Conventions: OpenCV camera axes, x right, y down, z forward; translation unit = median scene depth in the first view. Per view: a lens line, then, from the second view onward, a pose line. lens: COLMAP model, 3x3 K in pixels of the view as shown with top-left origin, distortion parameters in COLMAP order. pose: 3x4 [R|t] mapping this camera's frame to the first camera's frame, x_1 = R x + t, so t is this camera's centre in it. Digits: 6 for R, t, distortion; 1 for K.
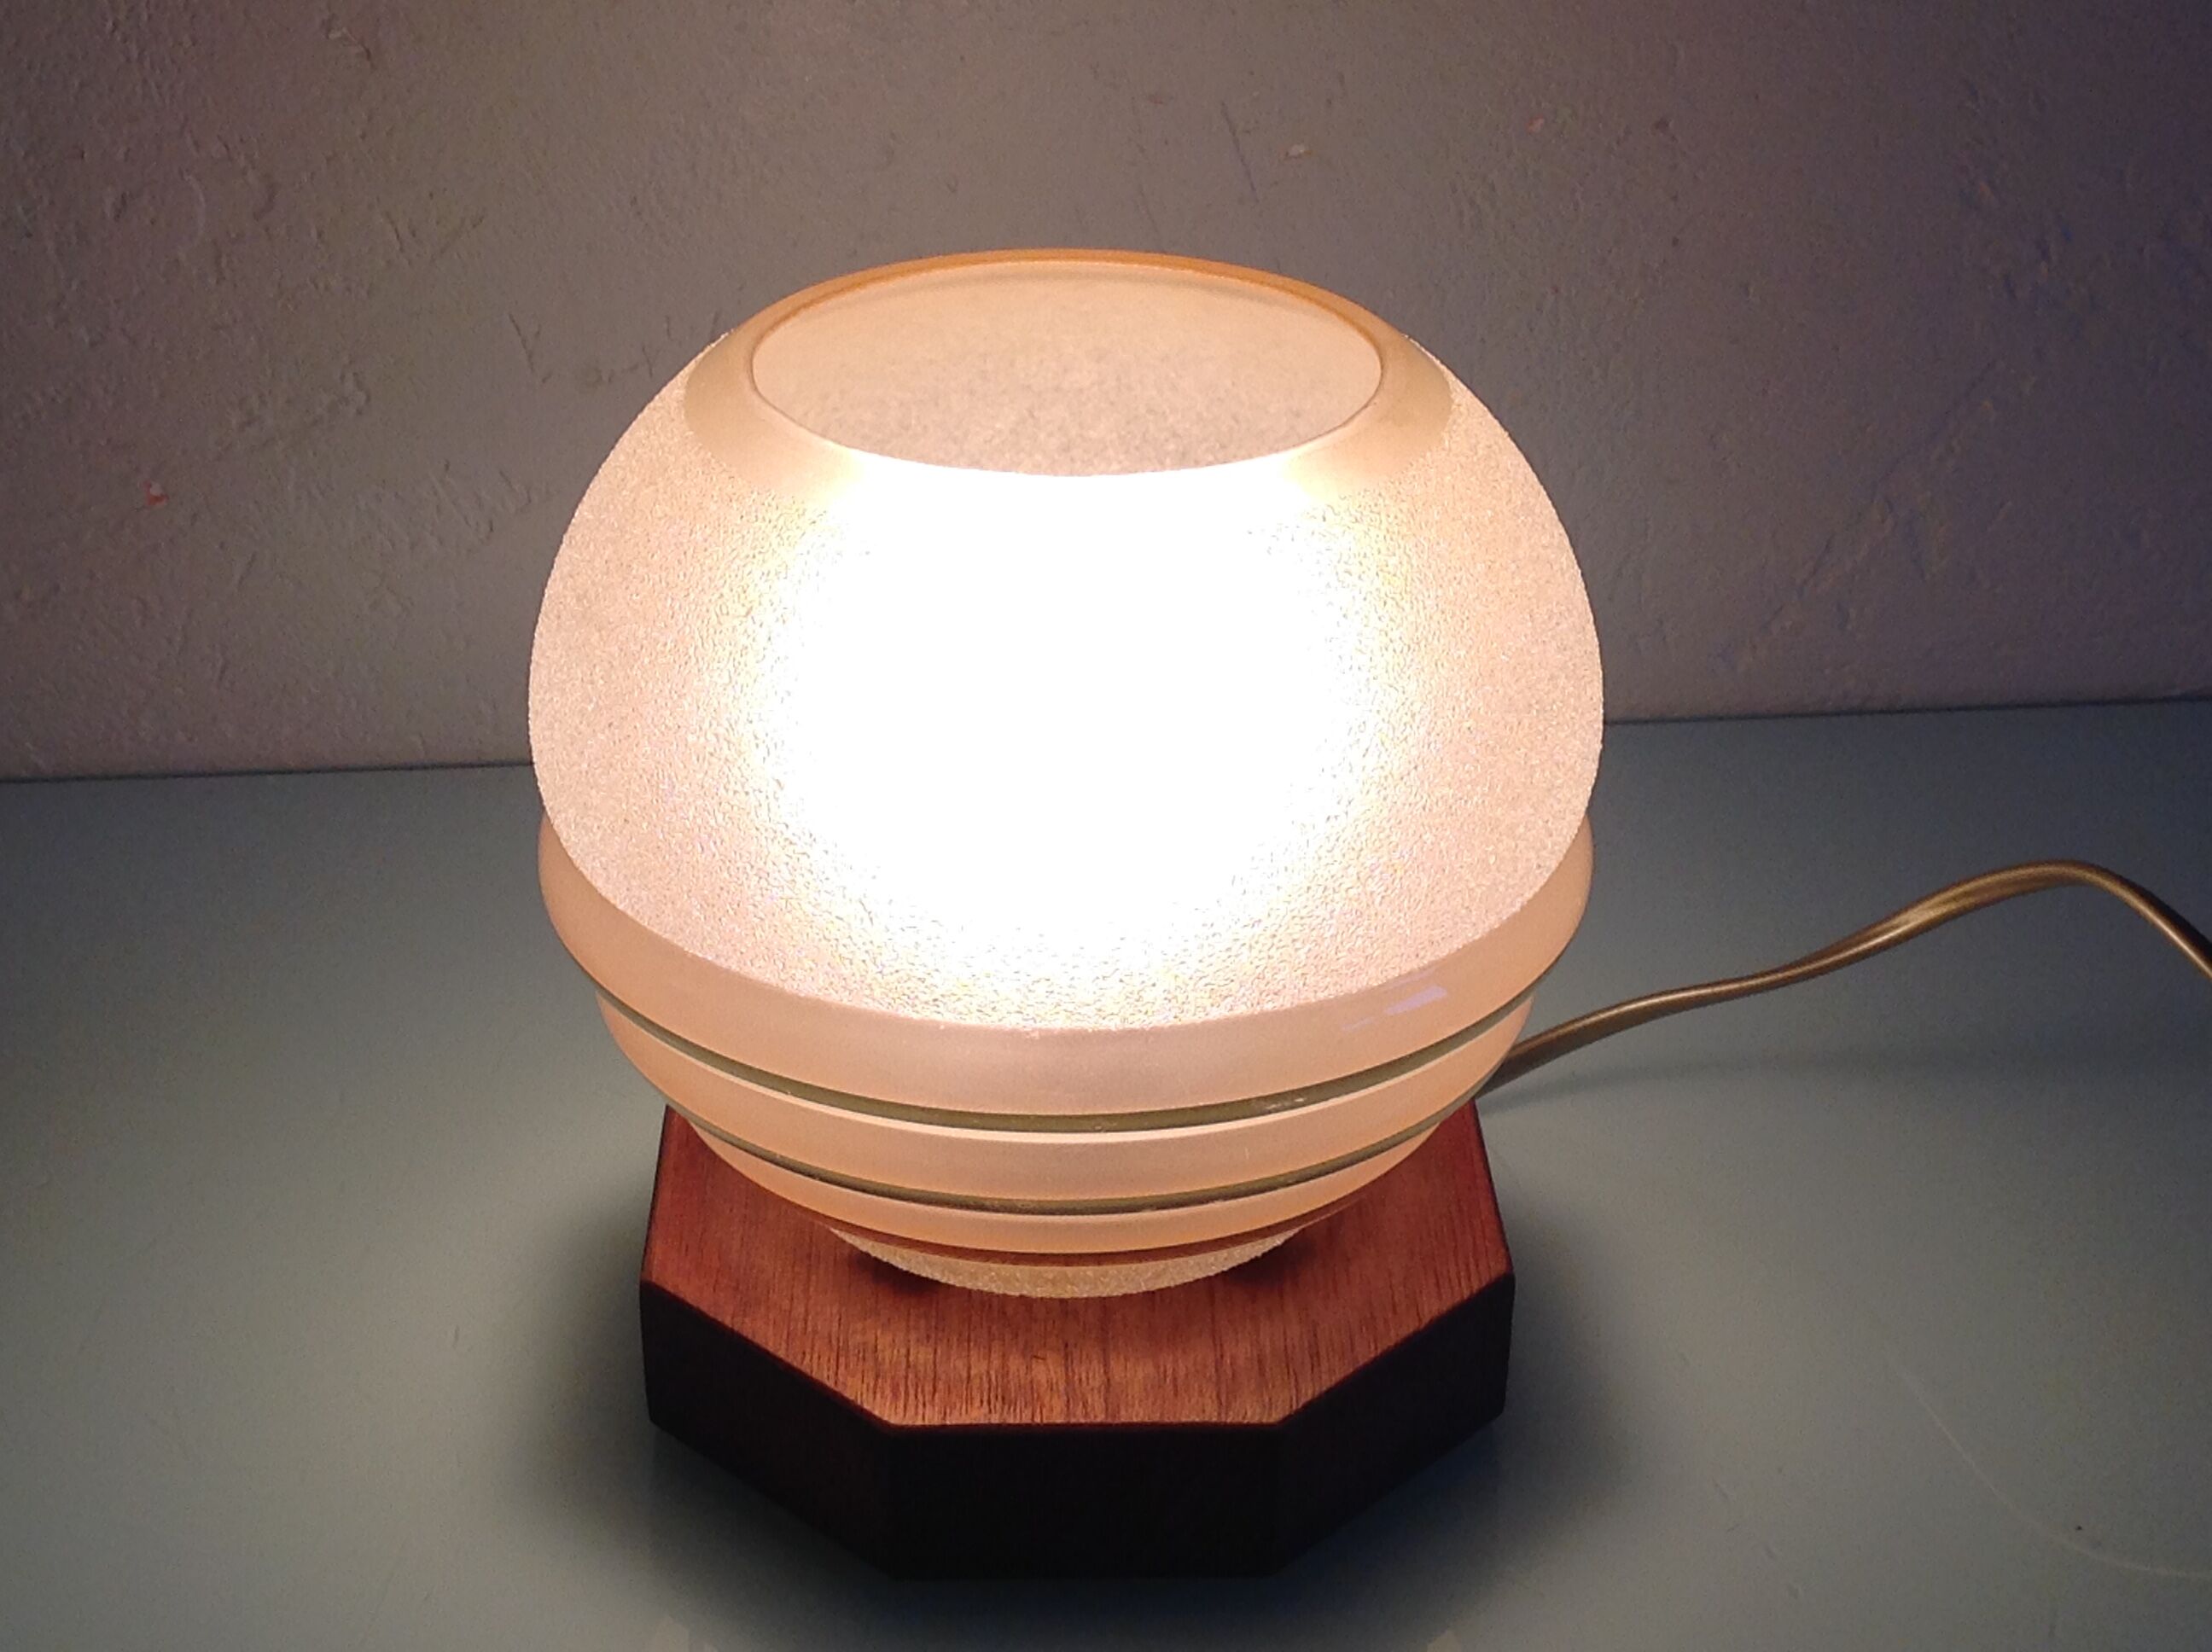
lens RADIAL K [[3929.1, 0, 1112.8], [0, 3929.1, 842.6], [0, 0, 1]] dist [0.070568, 0.000000]
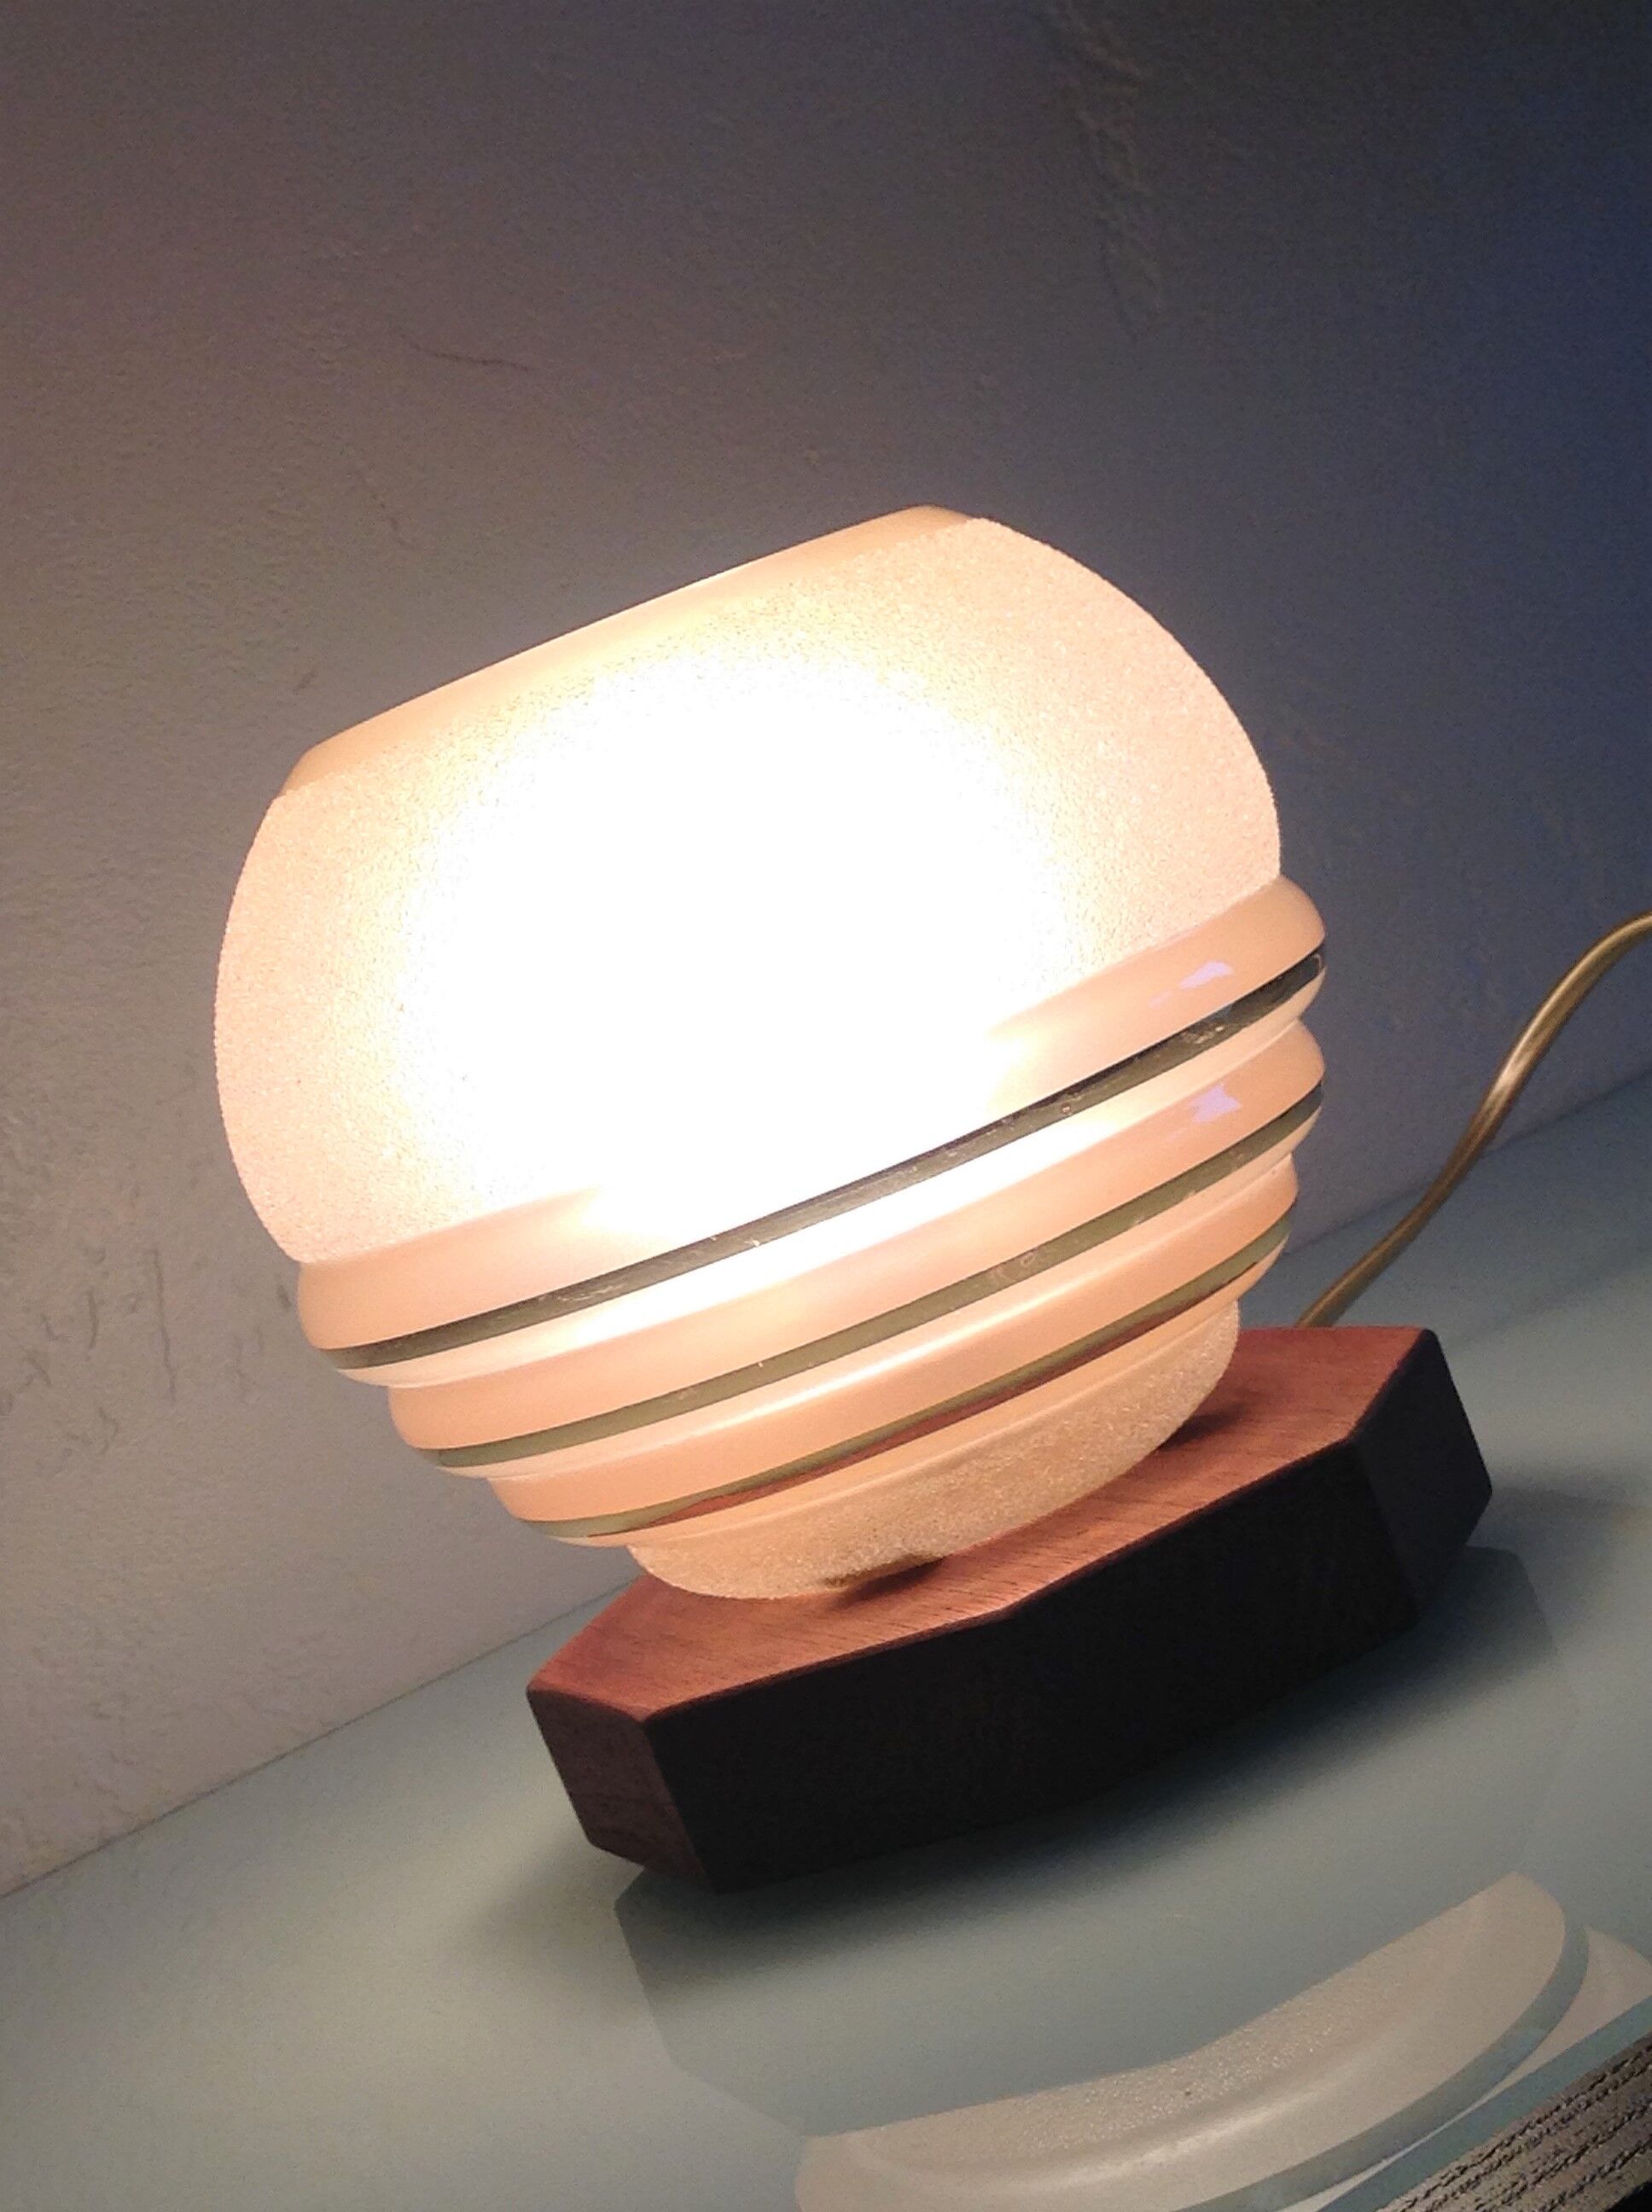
lens RADIAL K [[3929.1, 0, 813.1], [0, 3929.1, 1111.4], [0, 0, 1]] dist [0.070568, 0.000000]
pose [[0.858937, -0.376839, 0.346726, -0.346335], [0.493335, 0.790475, -0.363000, 0.347313], [-0.137286, 0.482847, 0.864877, 0.163778]]
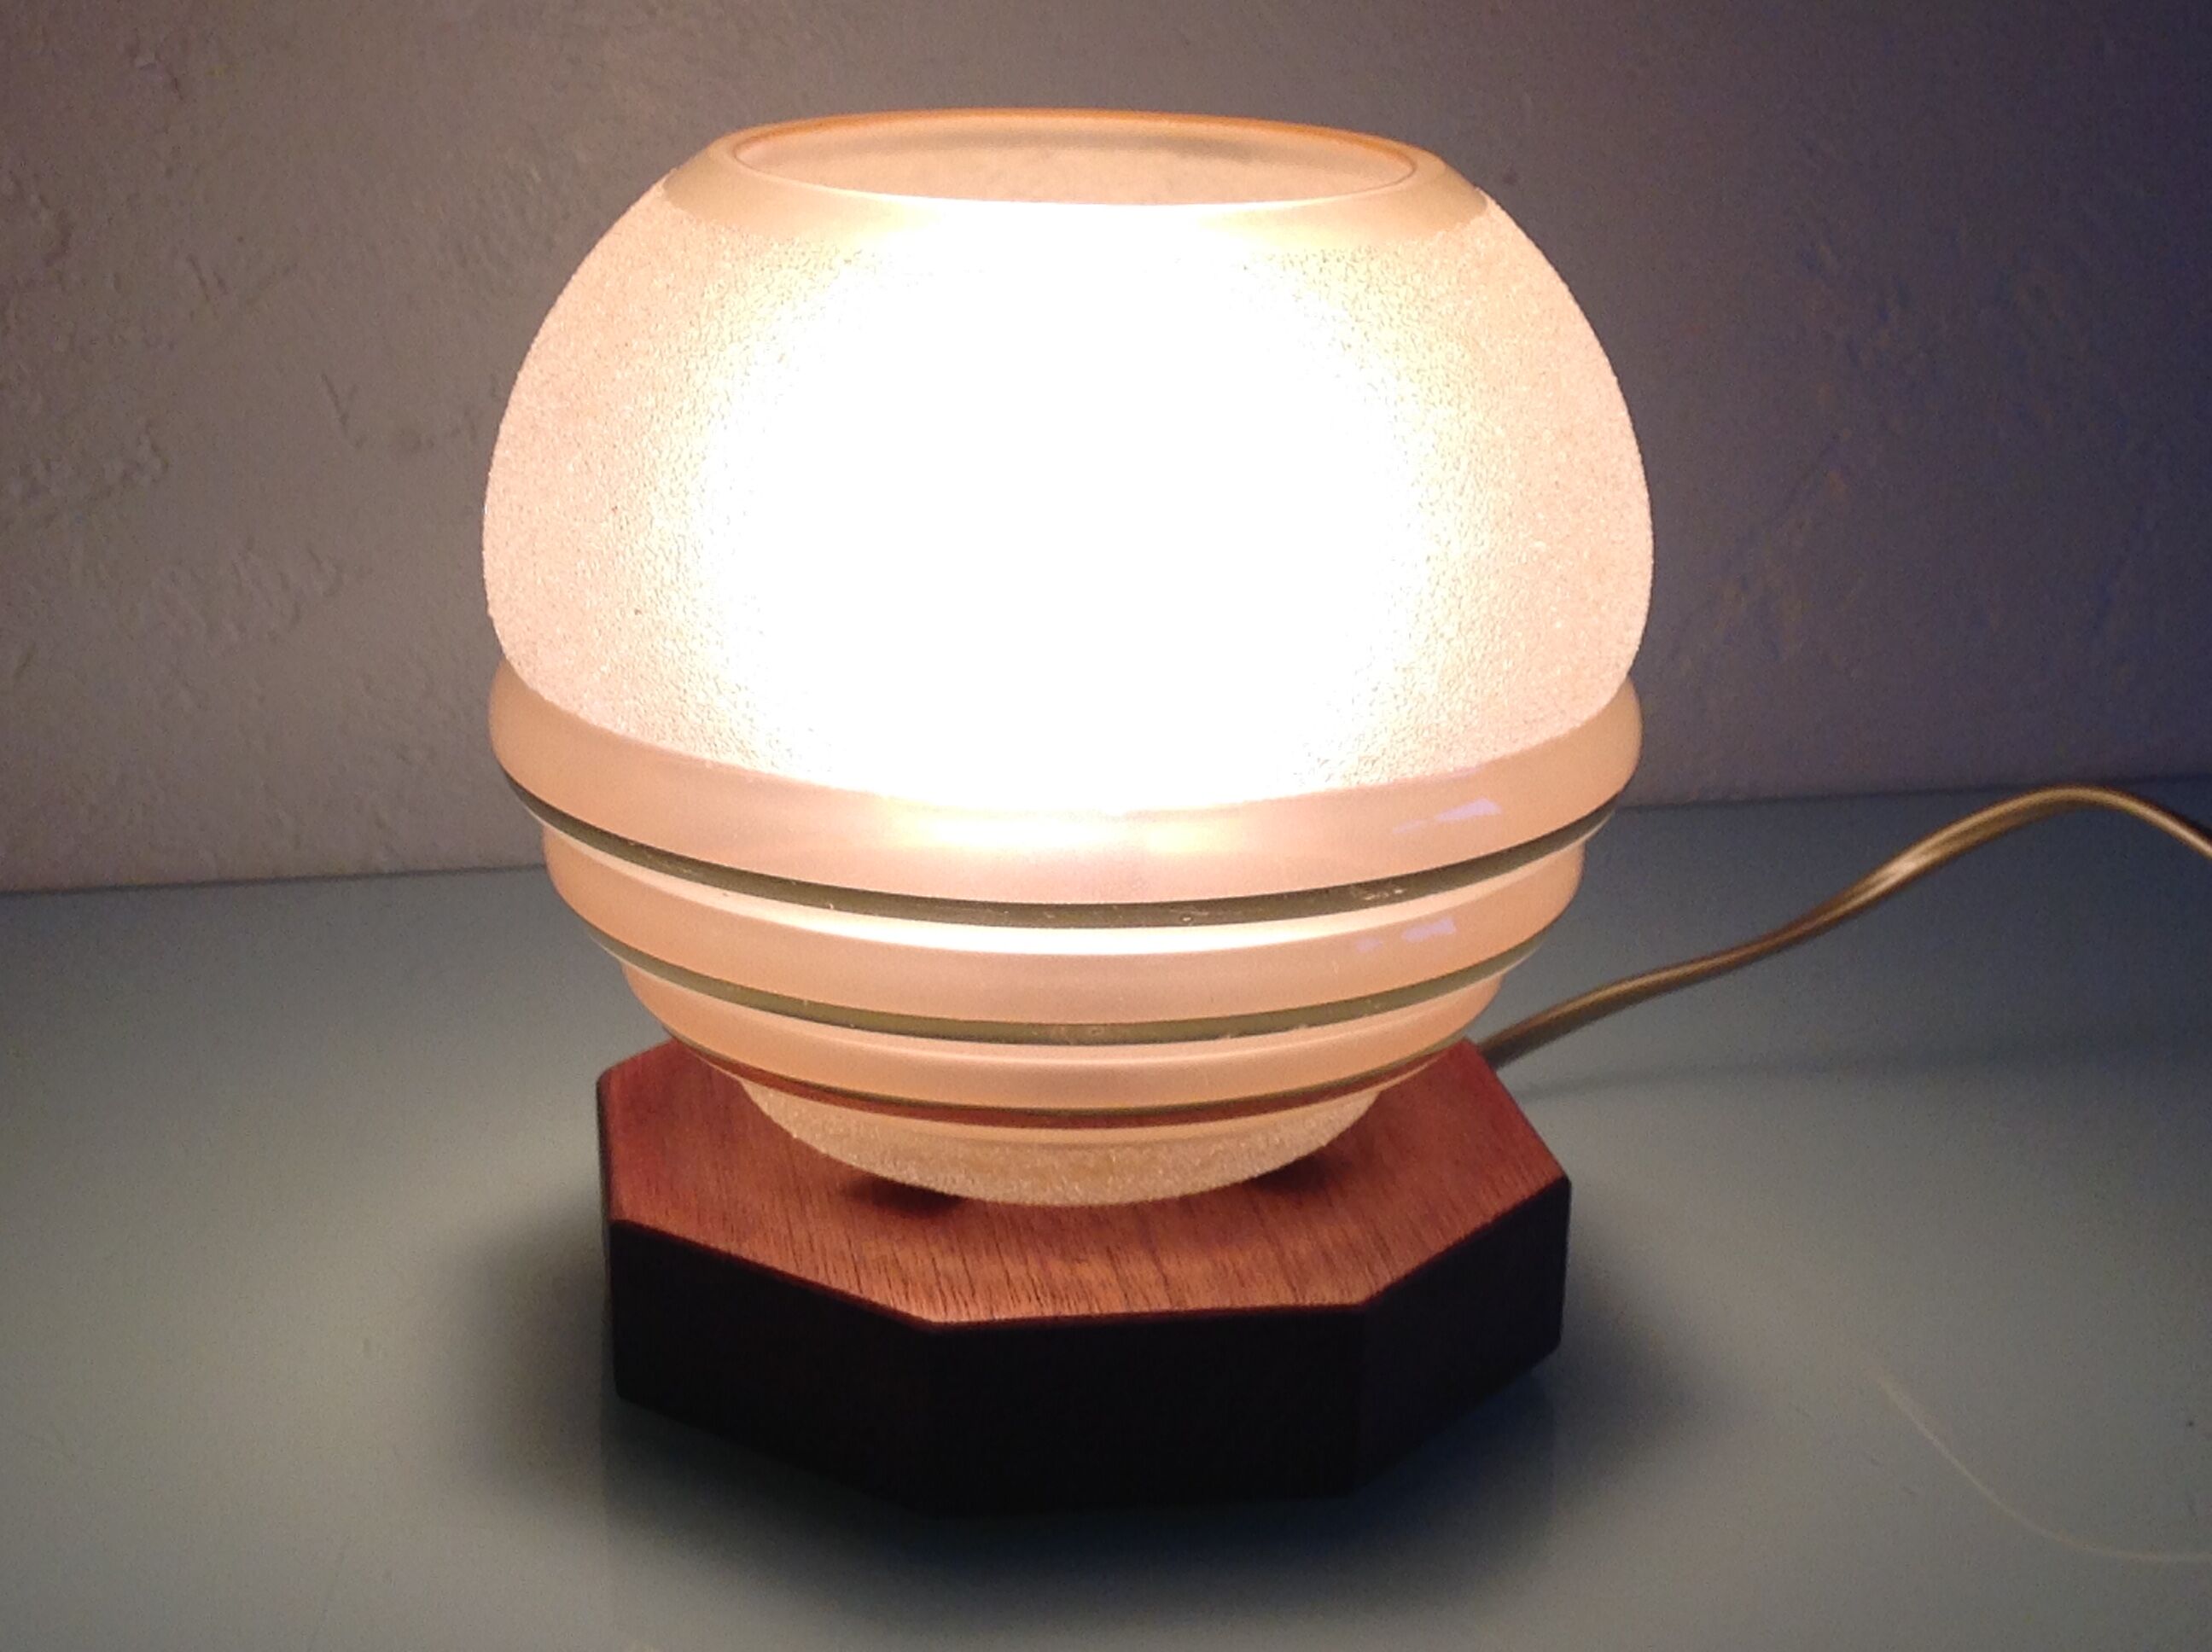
lens RADIAL K [[3929.1, 0, 1143.0], [0, 3929.1, 813.8], [0, 0, 1]] dist [0.070568, 0.000000]
pose [[0.989582, -0.029578, 0.140901, -0.124286], [0.053746, 0.983813, -0.170947, 0.179896], [-0.133564, 0.176739, 0.975153, 0.109153]]
